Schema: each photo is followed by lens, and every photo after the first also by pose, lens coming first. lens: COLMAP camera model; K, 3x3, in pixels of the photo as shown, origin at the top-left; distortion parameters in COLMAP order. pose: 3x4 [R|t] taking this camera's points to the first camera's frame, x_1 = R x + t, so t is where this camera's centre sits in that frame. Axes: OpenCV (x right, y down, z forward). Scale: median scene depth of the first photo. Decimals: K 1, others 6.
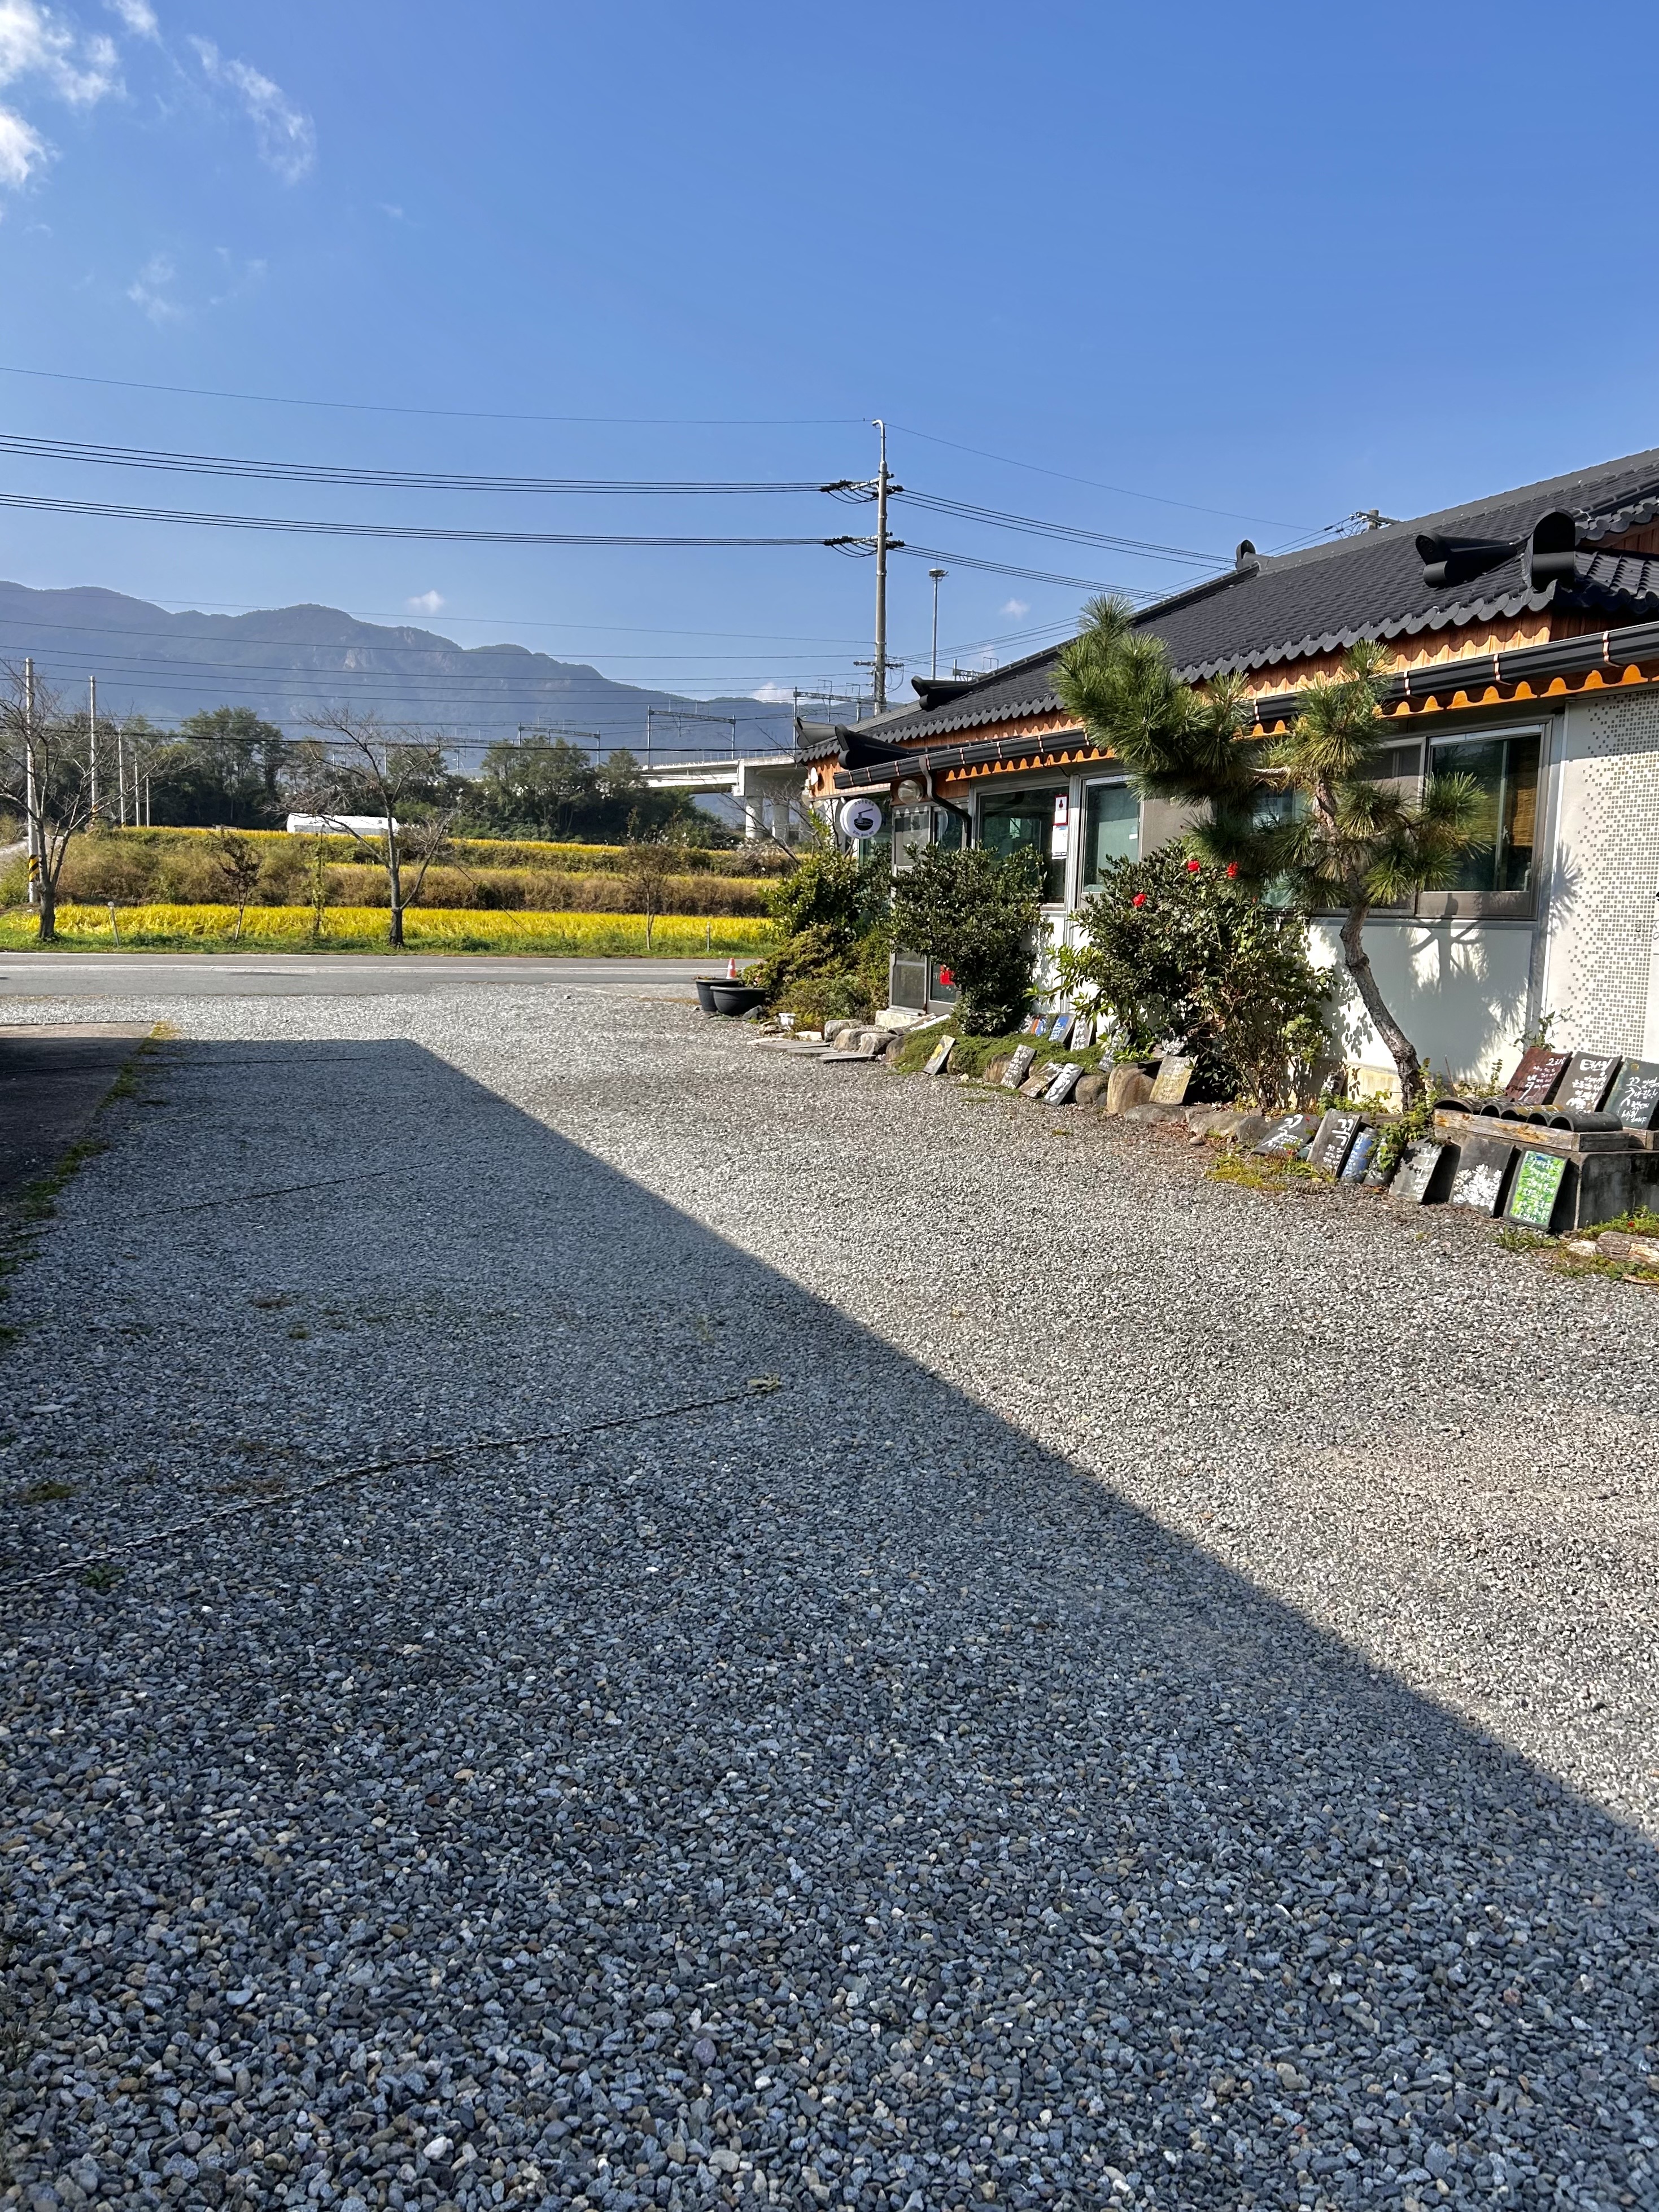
lens RADIAL K [[1802.3, 0, 820.1], [0, 1802.3, 1127.9], [0, 0, 1]] dist [0.132315, -0.325414]
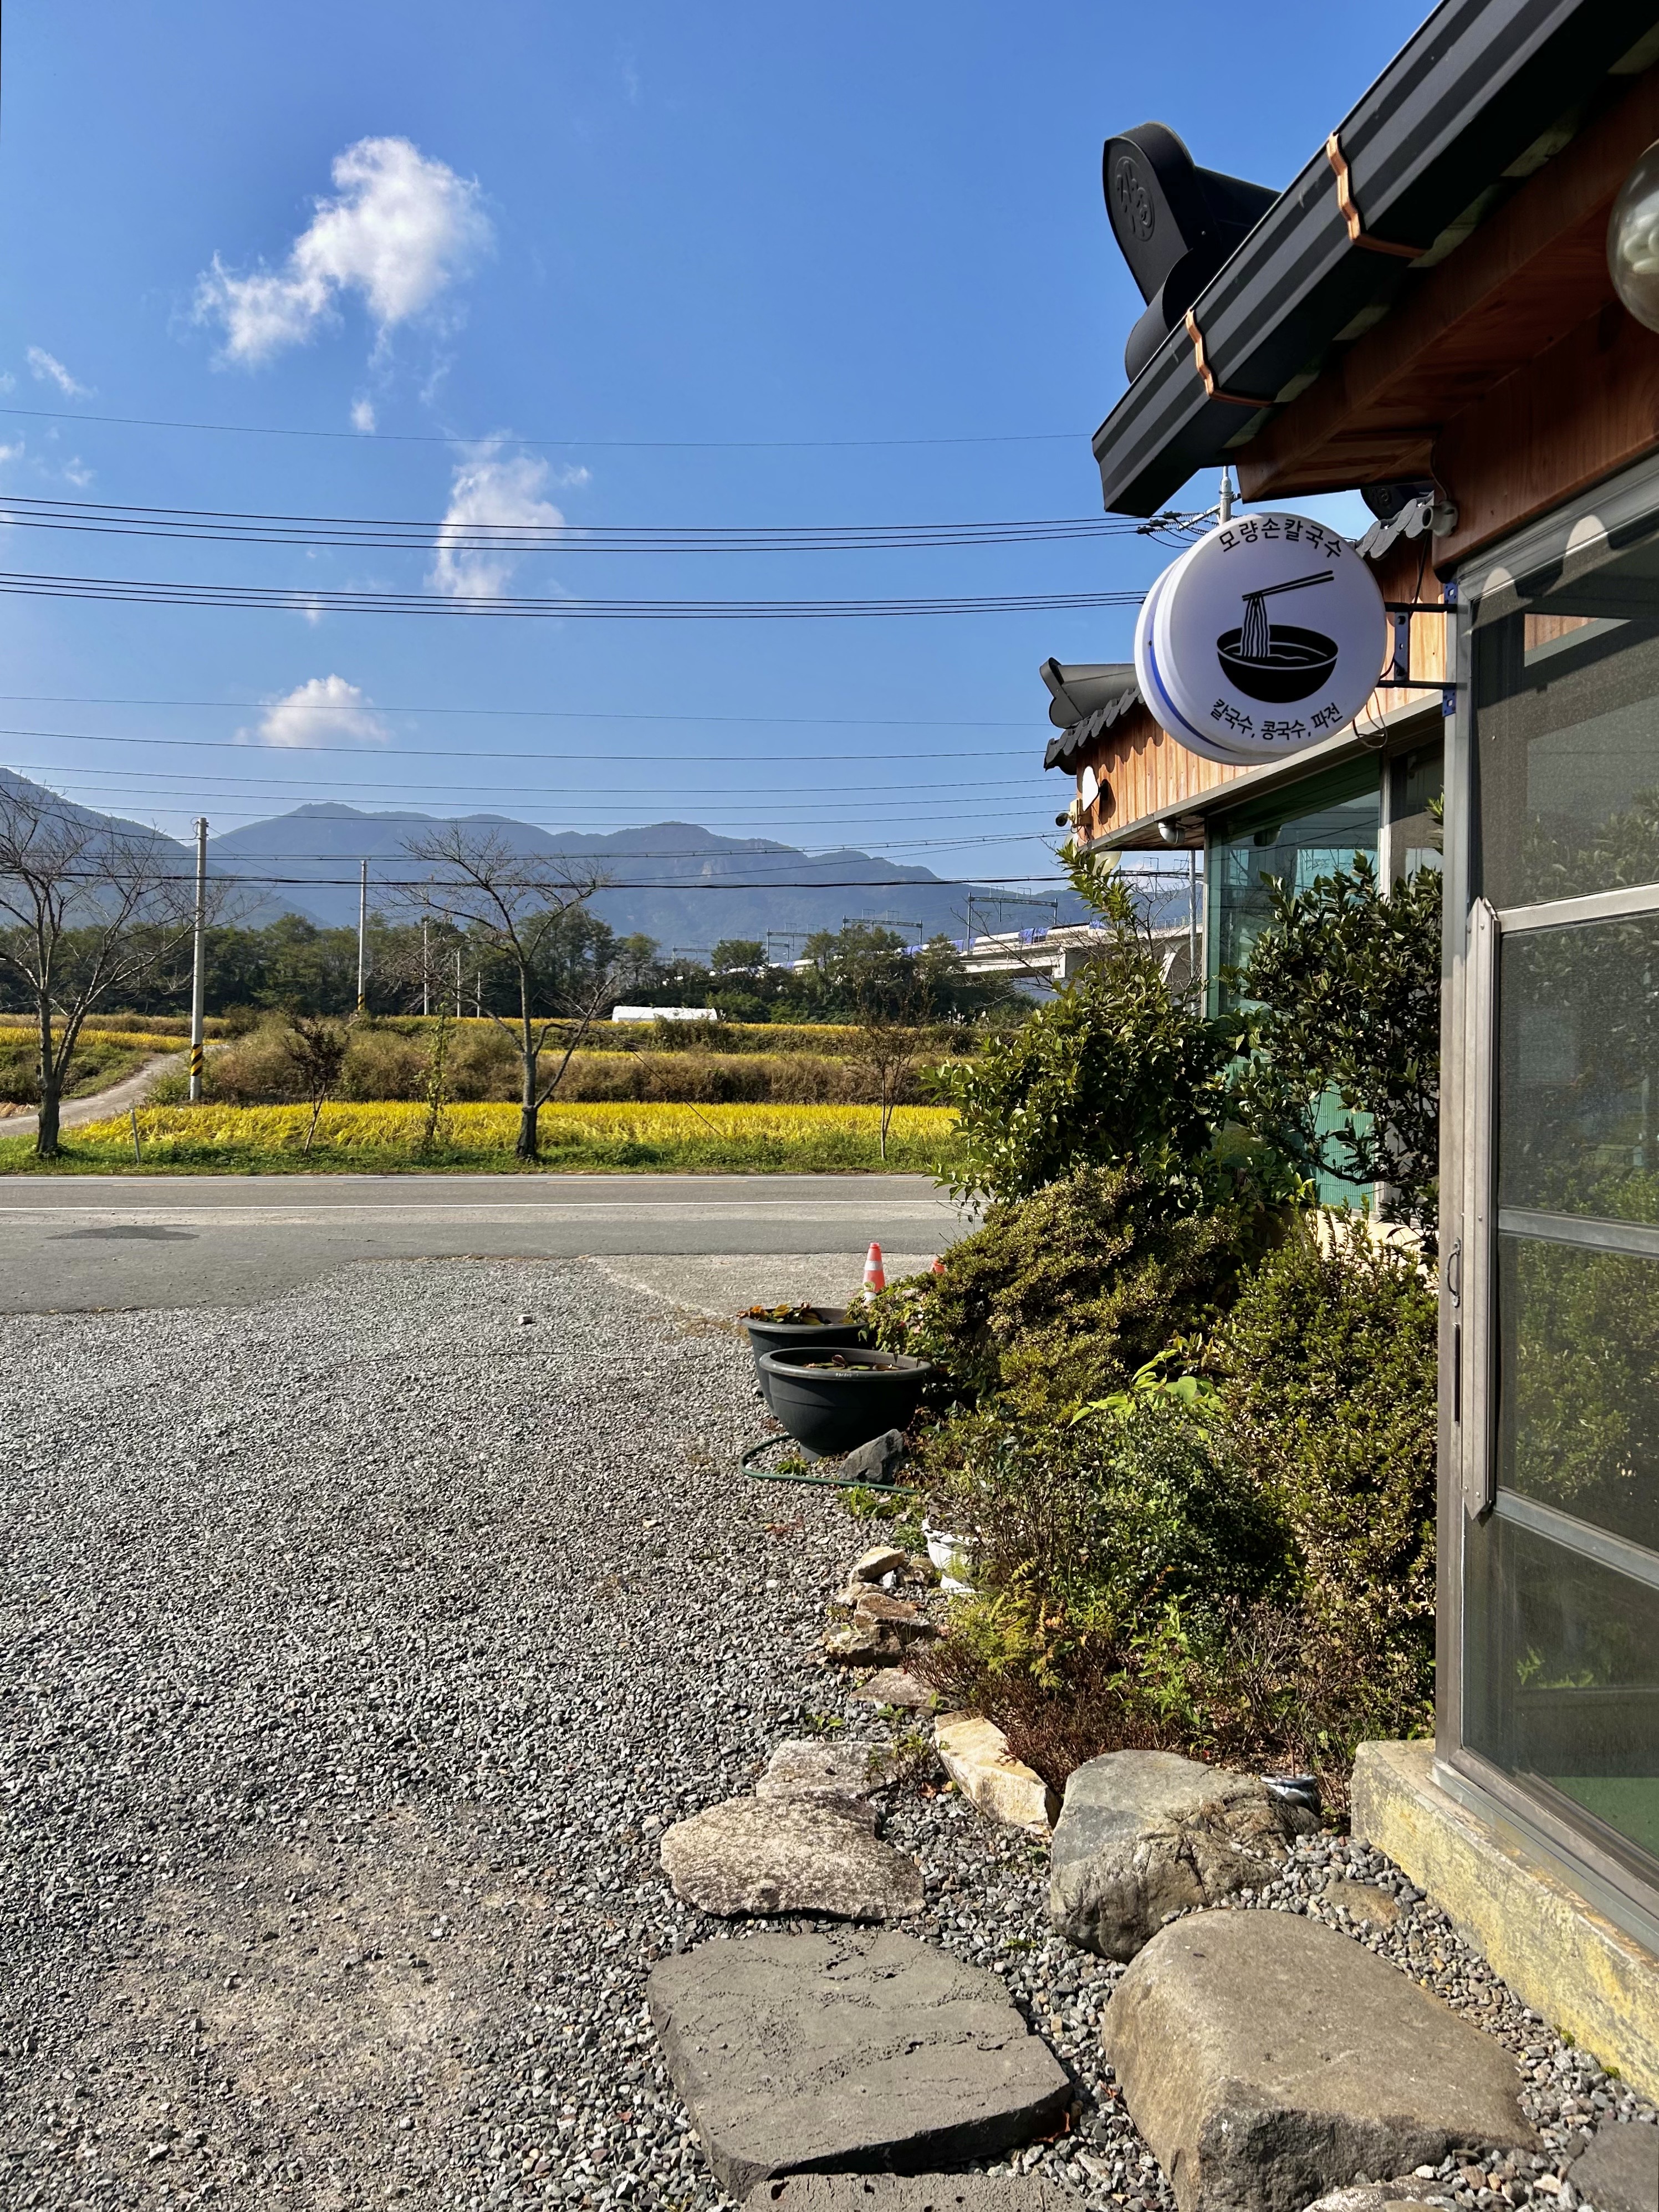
lens RADIAL K [[1755.4, 0, 829.5], [0, 1755.4, 1106.0], [0, 0, 1]] dist [0.062643, -0.004857]
pose [[0.984032, -0.008112, -0.177807, 0.020035], [-0.012071, 0.993620, -0.112136, -0.172502], [0.177582, 0.112491, 0.977656, 1.326494]]
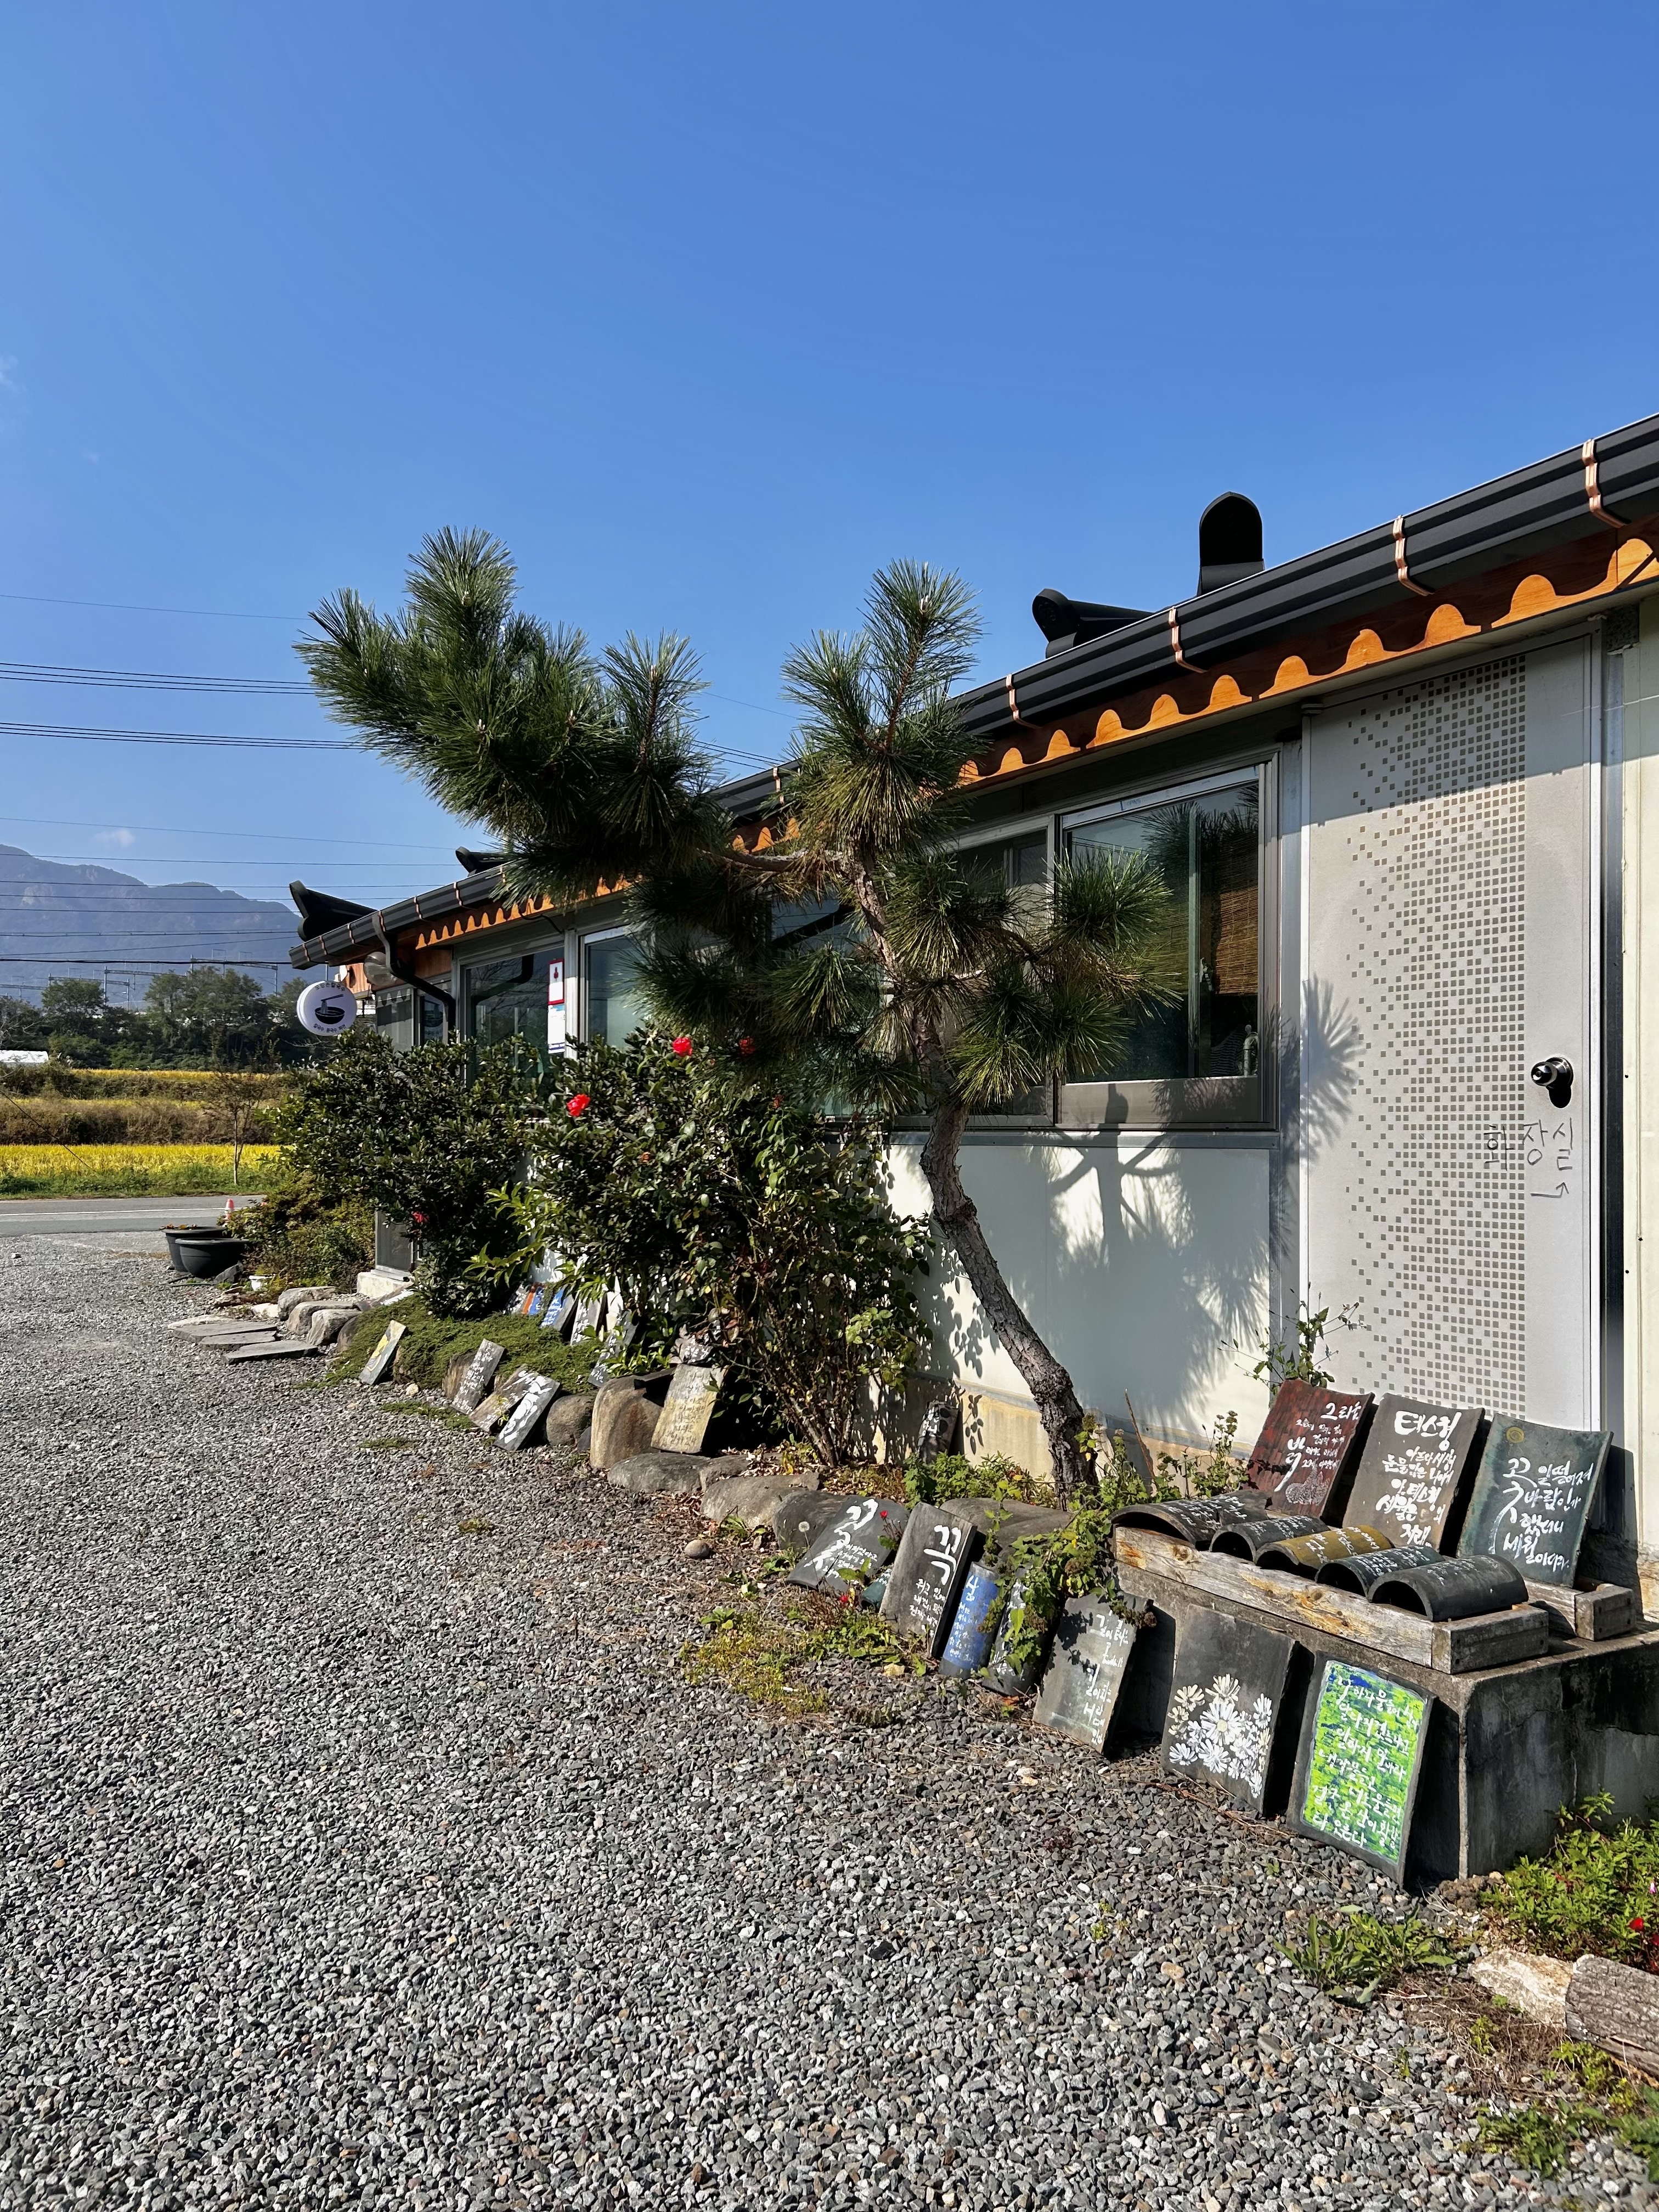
lens RADIAL K [[1755.3, 0, 829.5], [0, 1755.3, 1106.0], [0, 0, 1]] dist [0.062643, -0.004857]
pose [[0.984423, -0.017763, 0.174918, 0.153095], [0.041163, 0.990517, -0.131076, -0.051072], [-0.170931, 0.136234, 0.975819, 0.452976]]
